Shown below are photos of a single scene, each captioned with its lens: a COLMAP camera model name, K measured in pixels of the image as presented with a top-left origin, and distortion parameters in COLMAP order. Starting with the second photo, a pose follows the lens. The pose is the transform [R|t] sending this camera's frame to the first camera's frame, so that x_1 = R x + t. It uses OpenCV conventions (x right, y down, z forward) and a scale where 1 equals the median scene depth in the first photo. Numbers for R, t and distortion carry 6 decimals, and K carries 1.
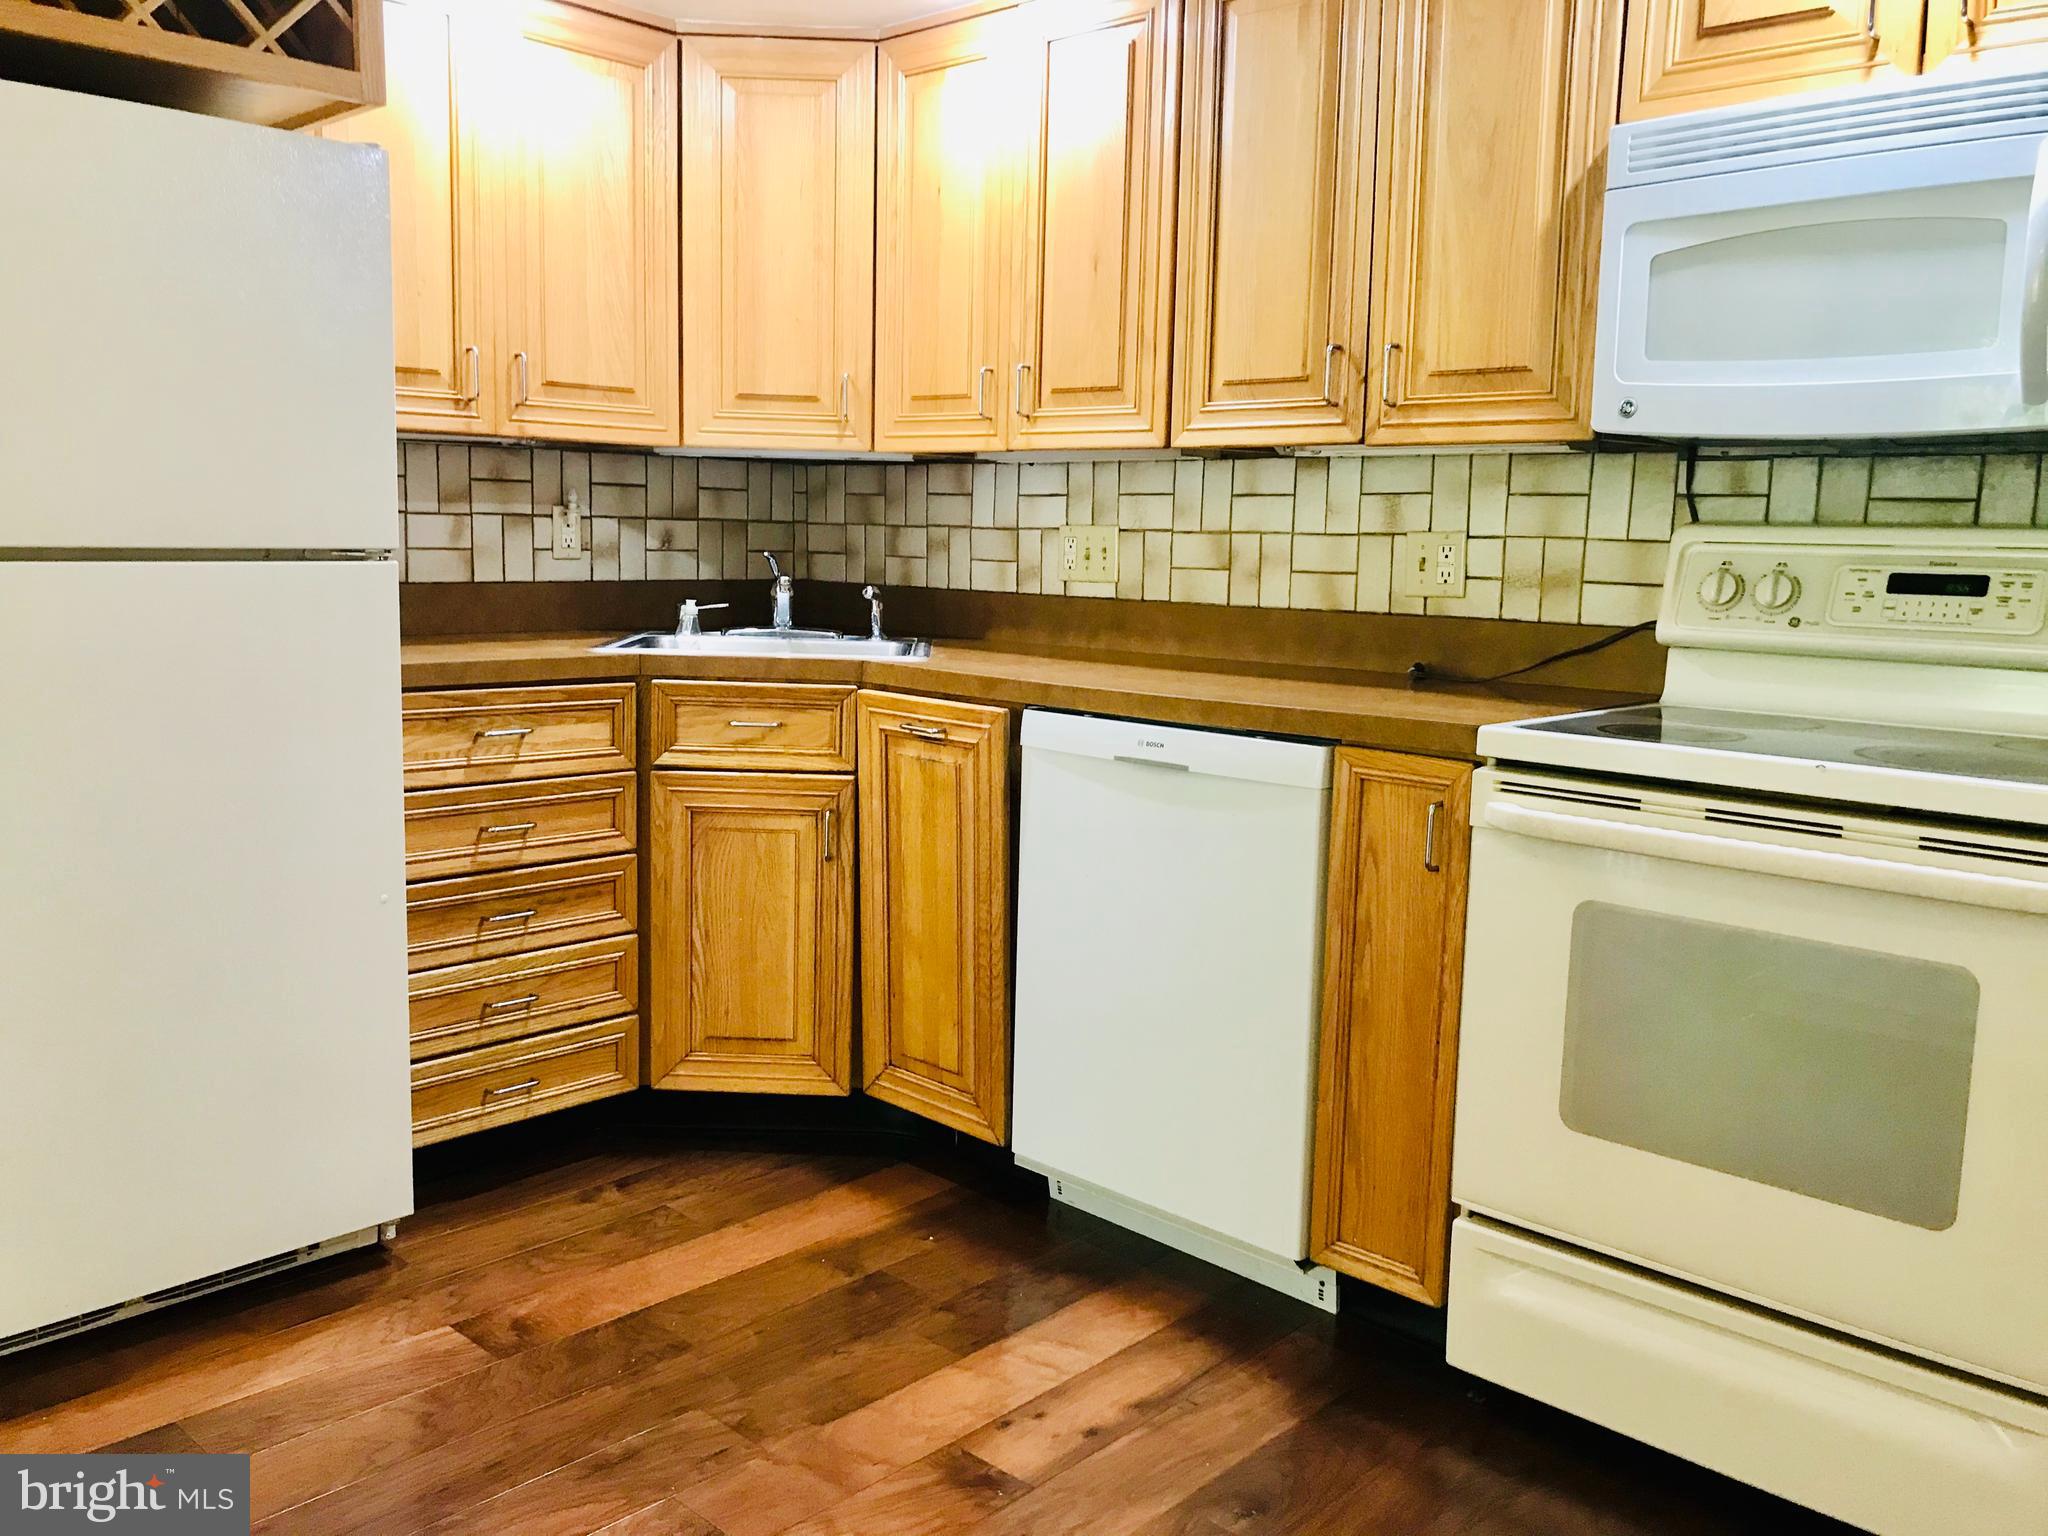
lens RADIAL K [[1672.4, 0, 1024.1], [0, 1672.4, 776.7], [0, 0, 1]] dist [0.048782, -0.092521]
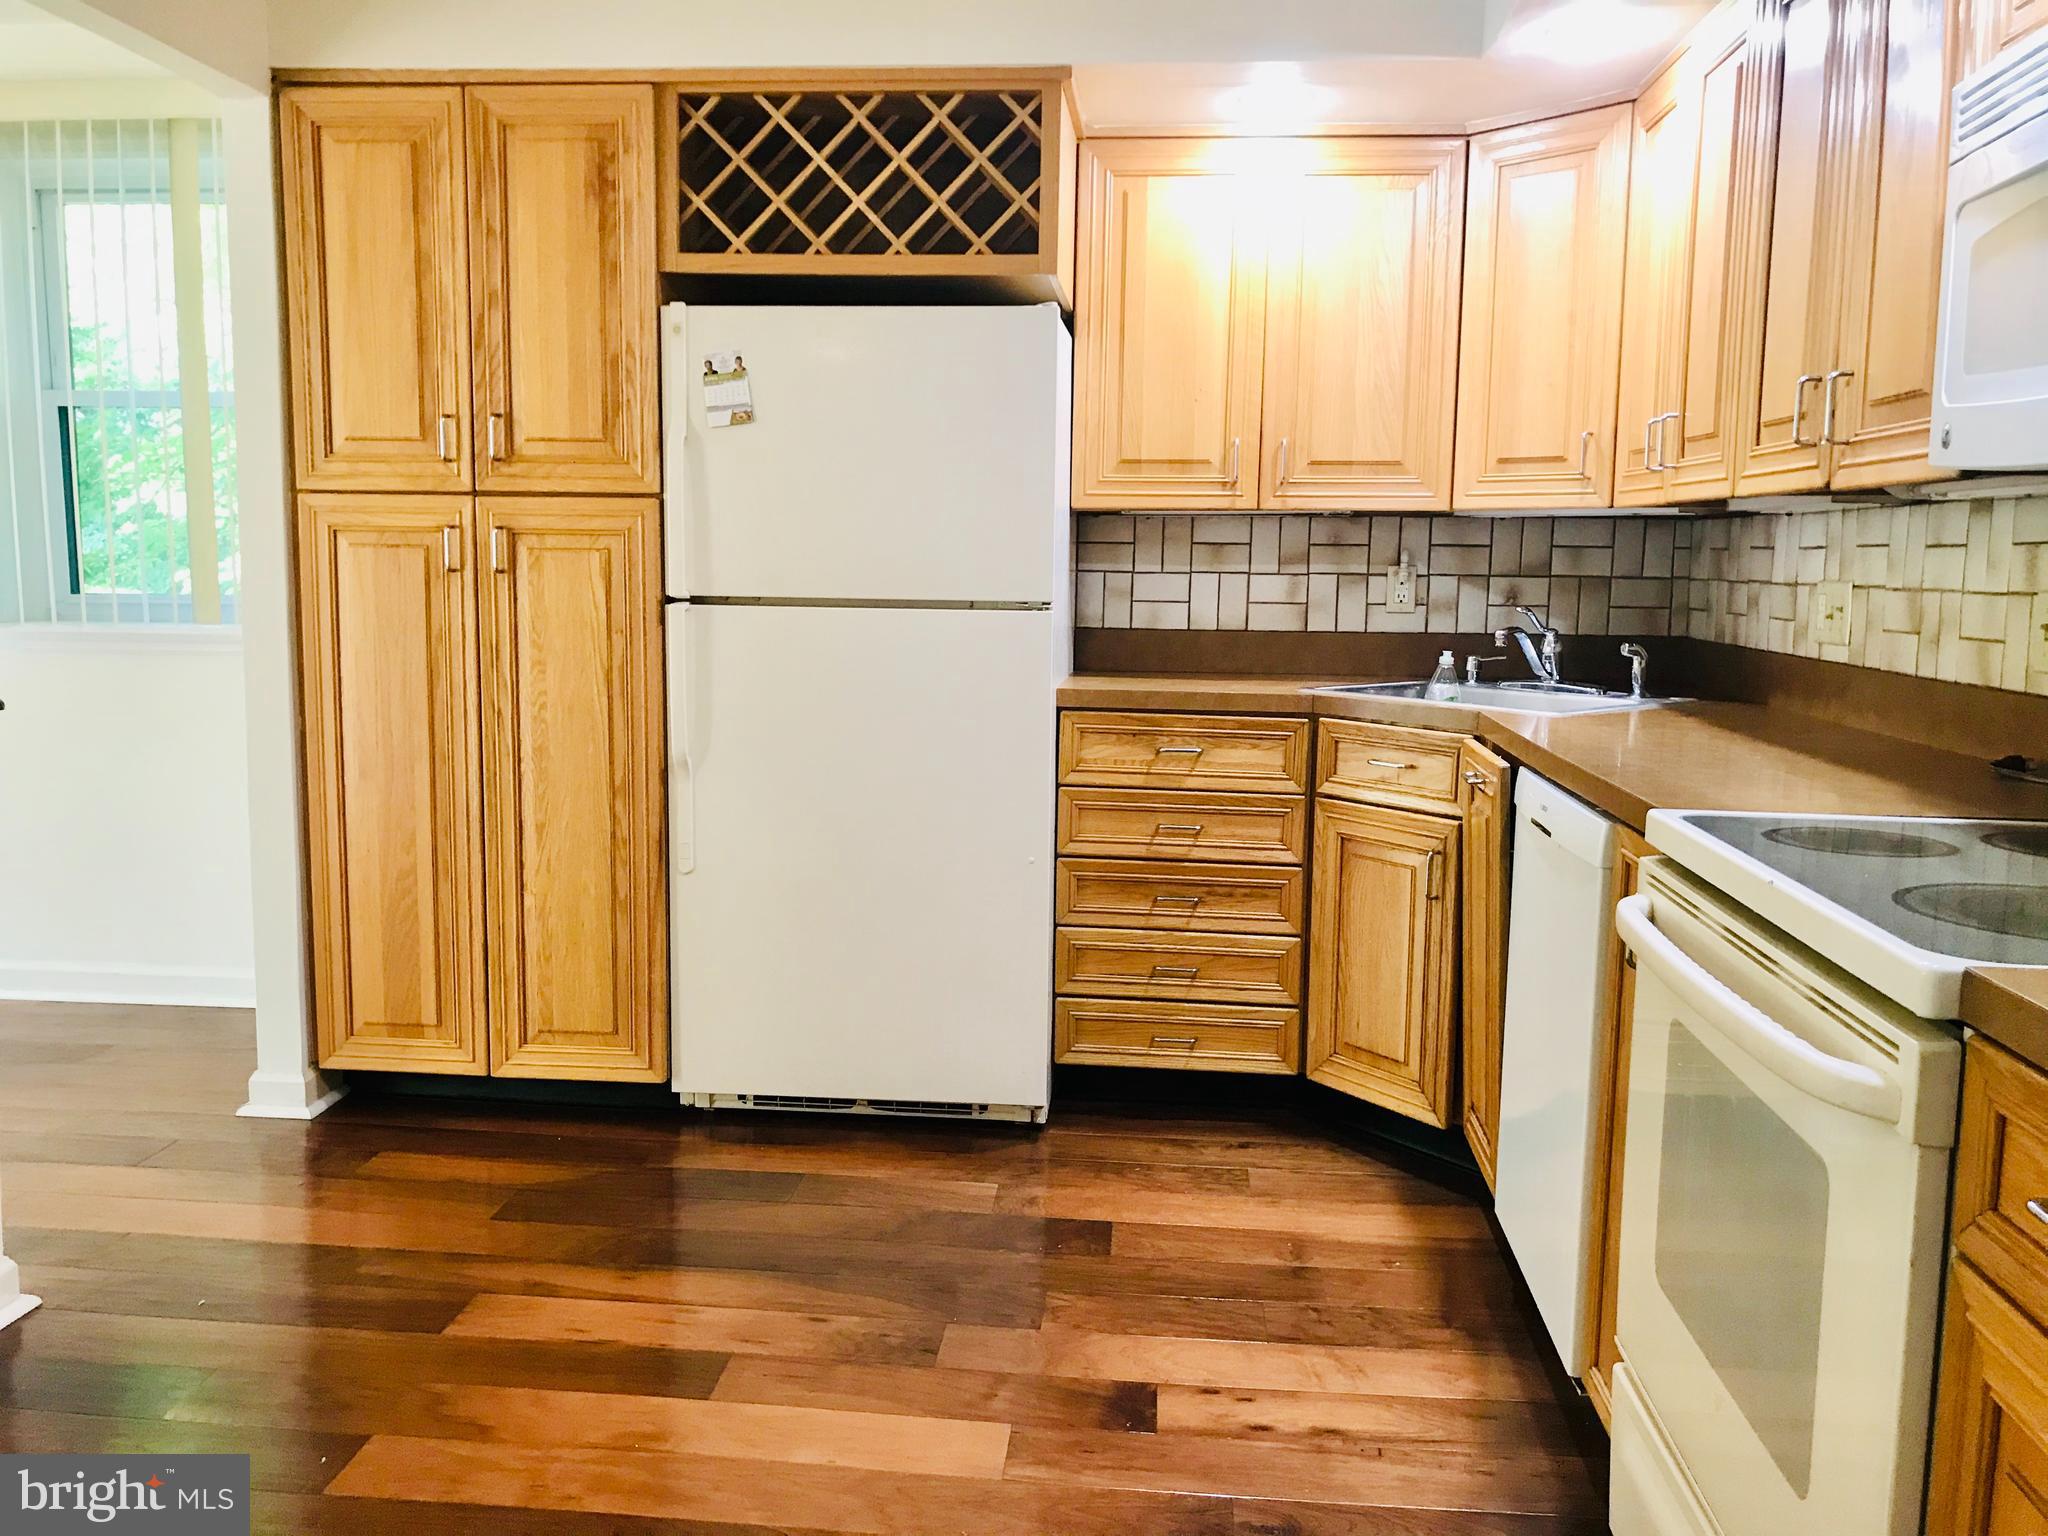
lens RADIAL K [[1672.4, 0, 1013.9], [0, 1672.4, 765.7], [0, 0, 1]] dist [0.048782, -0.092521]
pose [[0.603756, 0.086305, -0.792483, 0.573680], [-0.117520, 0.992896, 0.018598, -0.022423], [0.788459, 0.081904, 0.609610, 0.146713]]
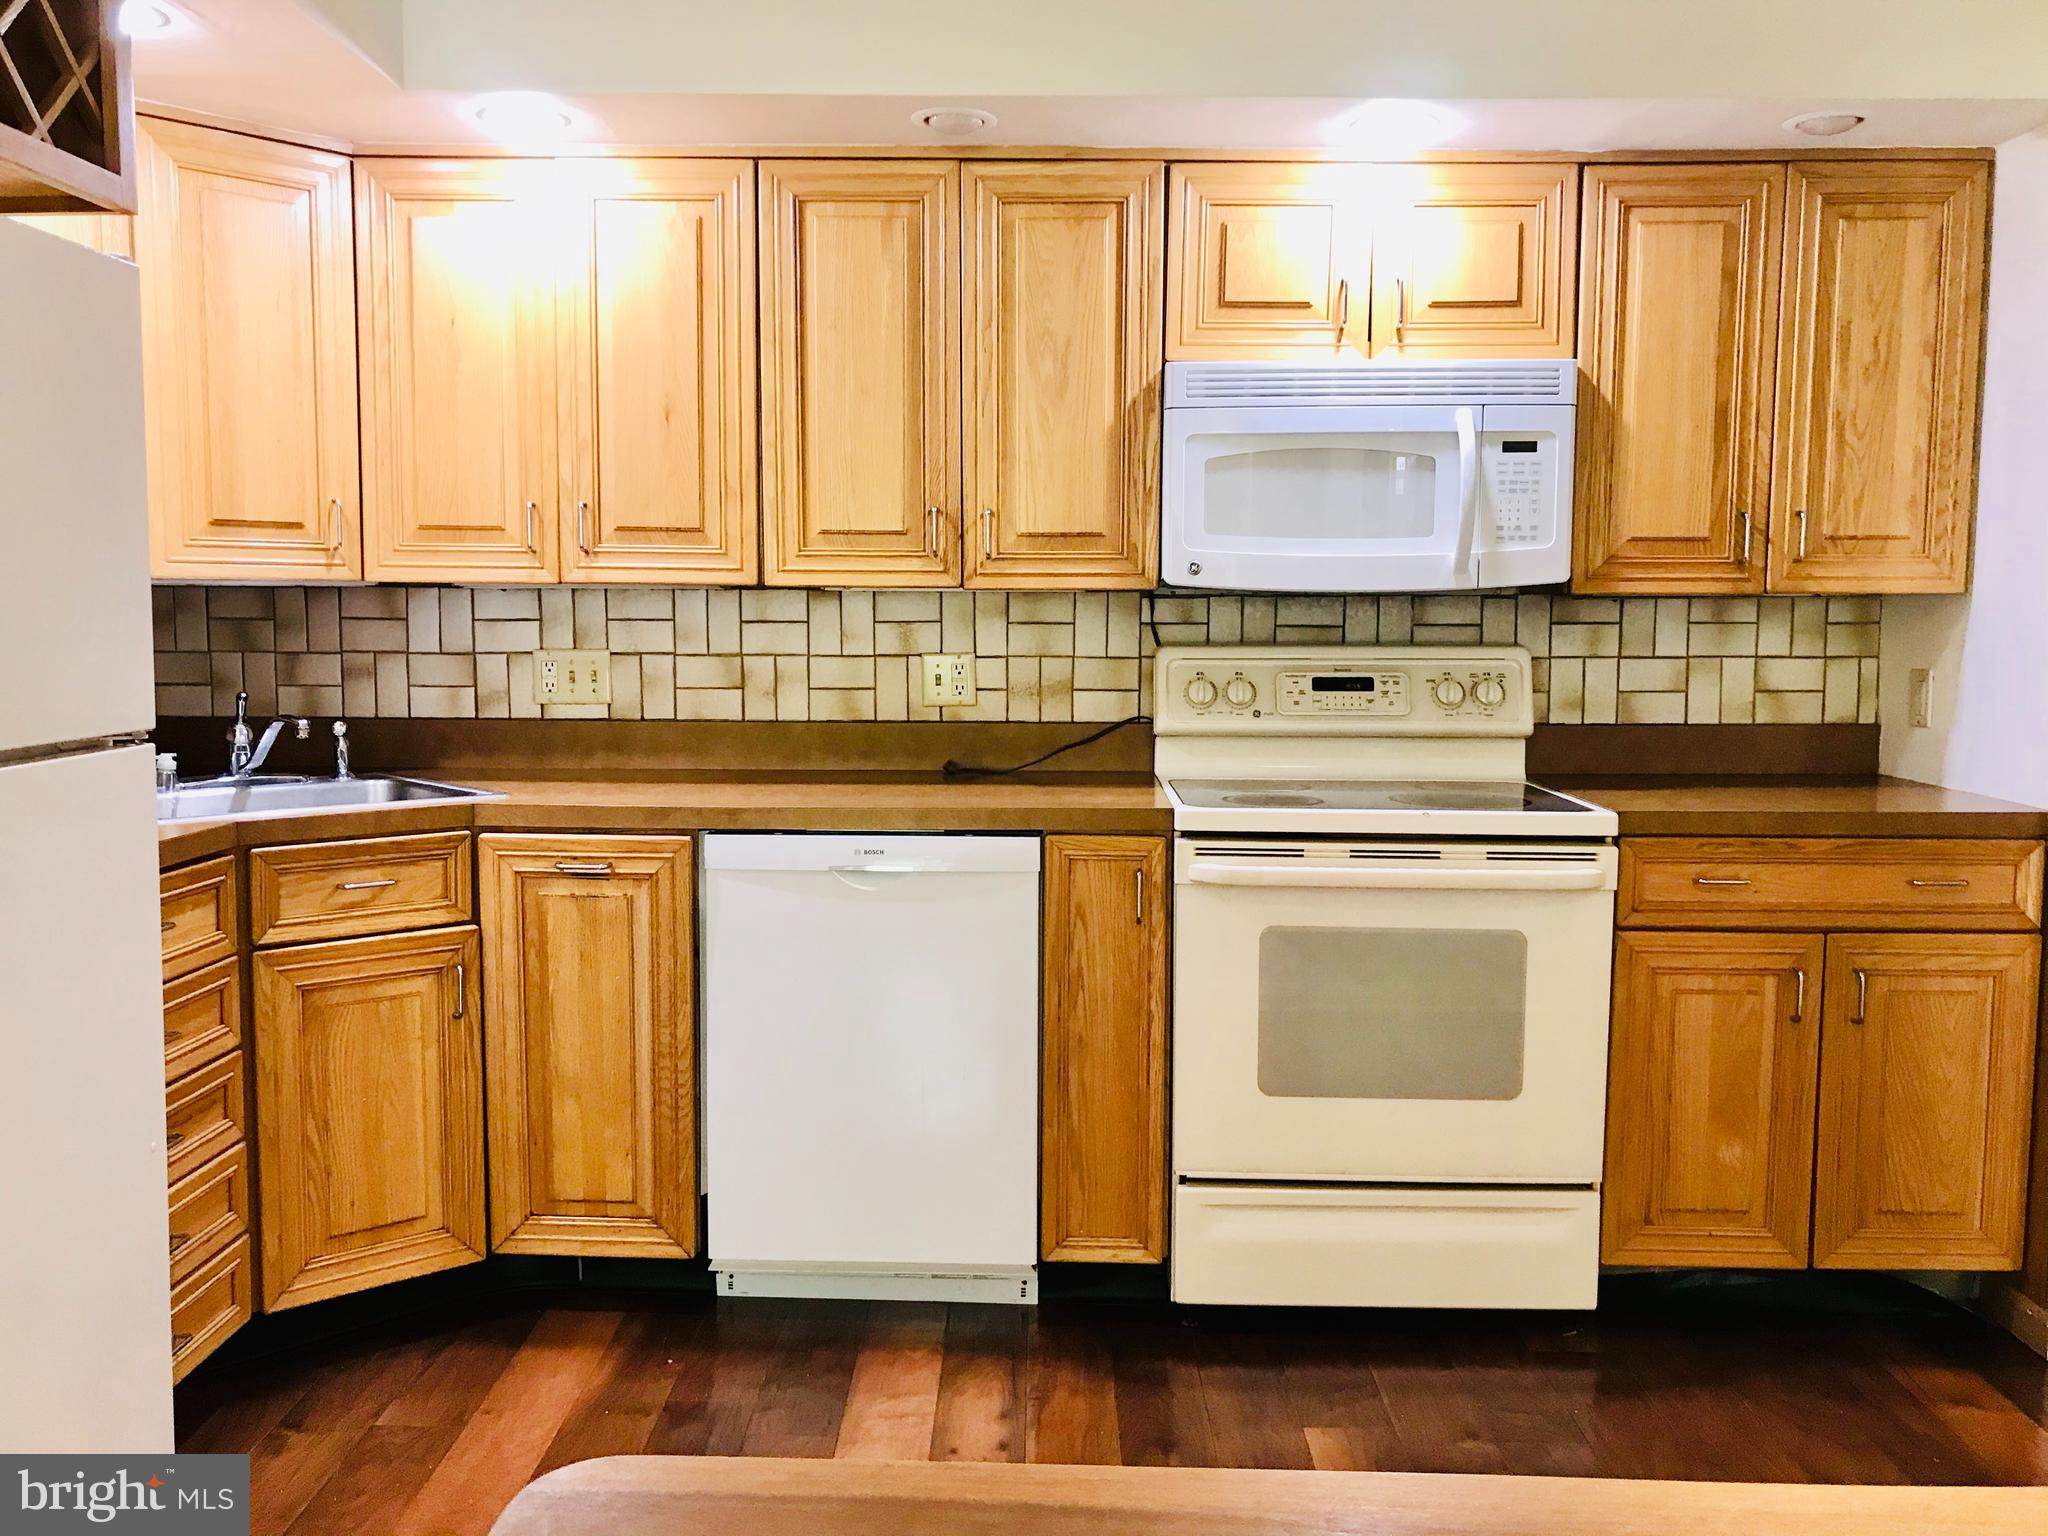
lens RADIAL K [[1672.4, 0, 1025.0], [0, 1672.4, 764.6], [0, 0, 1]] dist [0.048782, -0.092521]
pose [[0.739509, -0.081948, 0.668140, -0.523219], [0.110108, 0.993920, 0.000035, -0.058687], [-0.664080, 0.073542, 0.744035, 0.069201]]
